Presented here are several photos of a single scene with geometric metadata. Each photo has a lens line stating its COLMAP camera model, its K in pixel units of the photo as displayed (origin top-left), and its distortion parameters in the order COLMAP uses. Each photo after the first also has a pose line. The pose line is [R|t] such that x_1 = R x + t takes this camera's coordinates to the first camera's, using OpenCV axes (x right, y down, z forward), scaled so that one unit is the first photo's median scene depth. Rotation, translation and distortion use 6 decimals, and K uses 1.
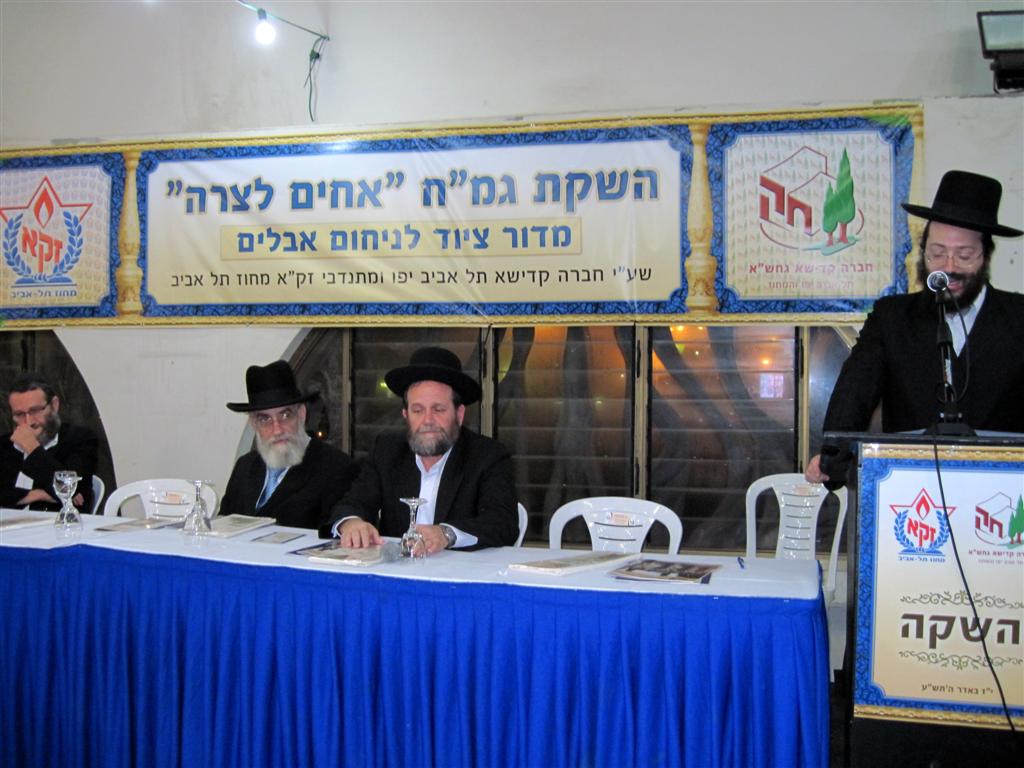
lens RADIAL K [[1051.4, 0, 506.7], [0, 1051.4, 390.8], [0, 0, 1]] dist [-0.126935, 0.056980]
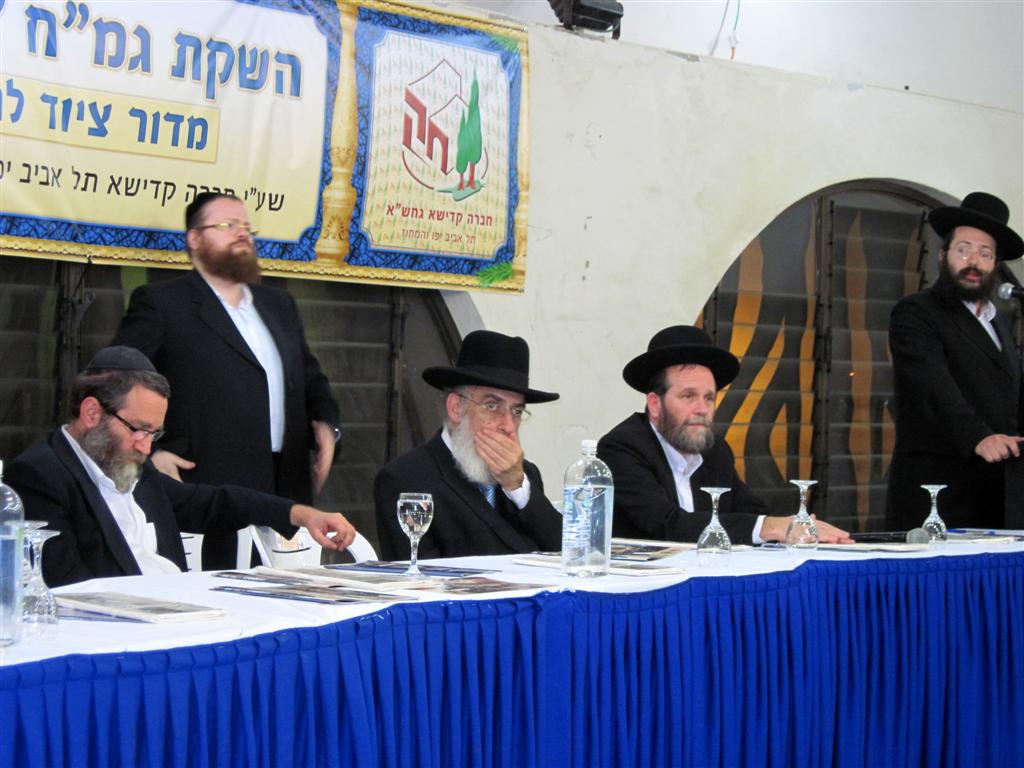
lens RADIAL K [[2261.6, 0, 512.0], [0, 2261.6, 384.0], [0, 0, 1]] dist [-0.132460, -0.247767]
pose [[0.388120, 0.001016, 0.921608, -1.149883], [-0.014829, 0.999877, 0.005142, -0.000396], [-0.921490, -0.015662, 0.388087, 0.261937]]
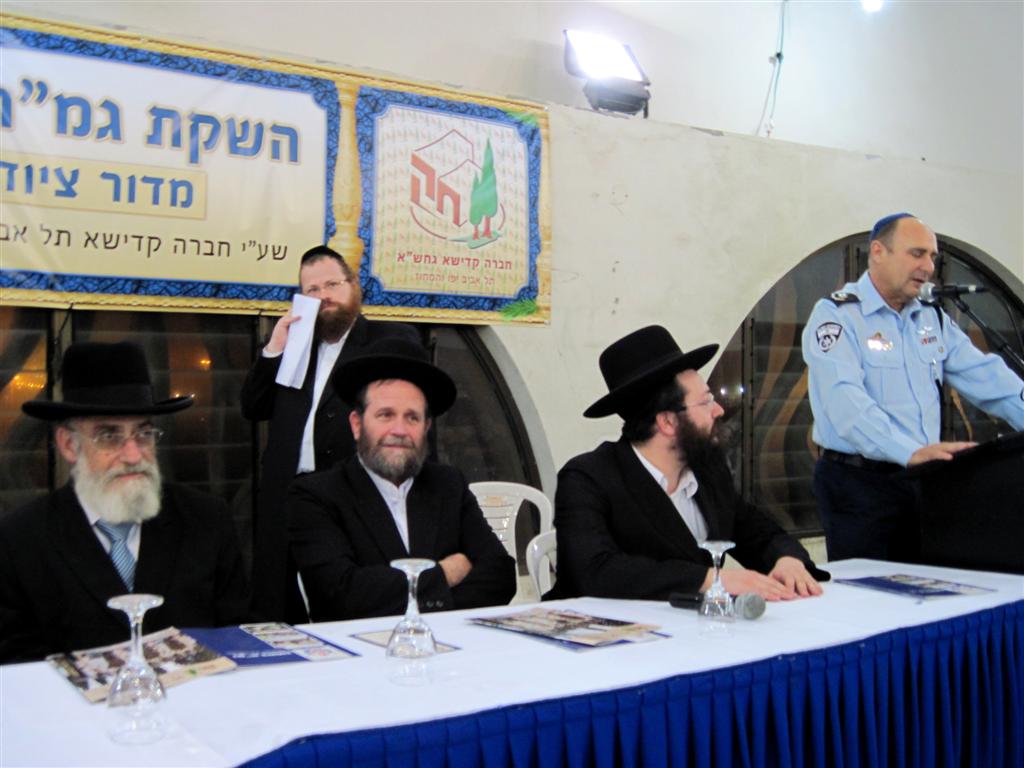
lens RADIAL K [[1051.4, 0, 506.7], [0, 1051.4, 390.8], [0, 0, 1]] dist [-0.126935, 0.056980]
pose [[0.644837, -0.008283, 0.764276, -0.363136], [0.013158, 0.999913, -0.000265, -0.001026], [-0.764207, 0.010227, 0.644890, 0.329880]]
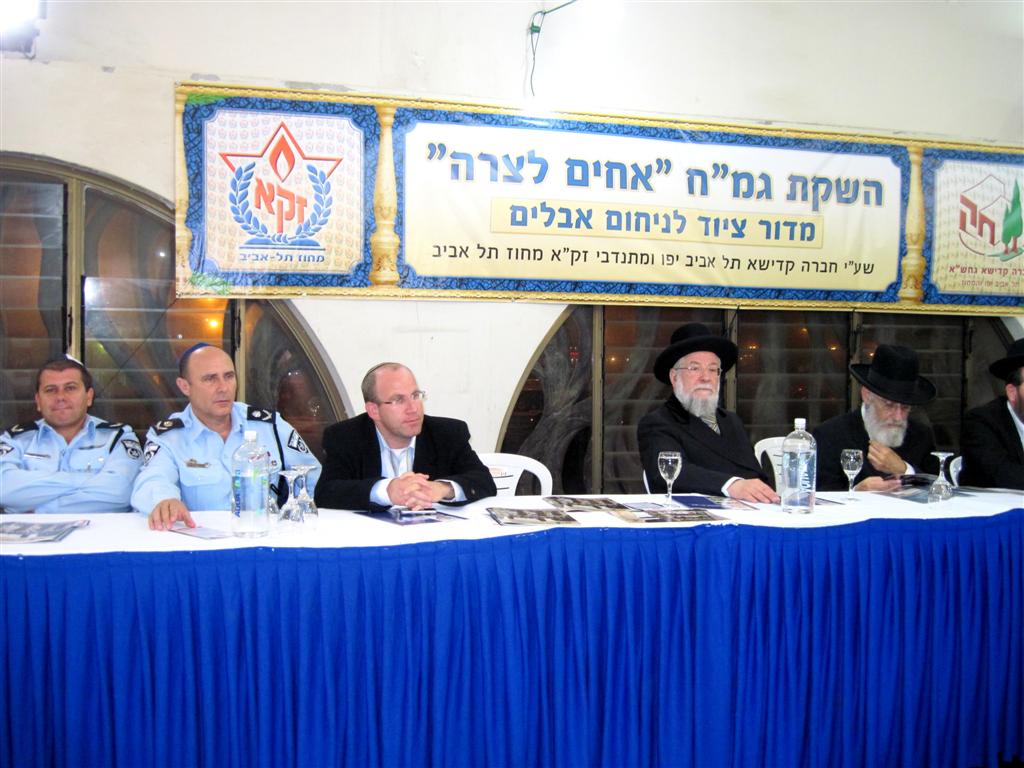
lens RADIAL K [[1052.6, 0, 509.0], [0, 1052.6, 406.6], [0, 0, 1]] dist [-0.130970, 0.058246]
pose [[0.892685, -0.020868, 0.450197, -0.736689], [0.003259, 0.999200, 0.039854, -0.002991], [-0.450669, -0.034110, 0.892039, 0.127916]]
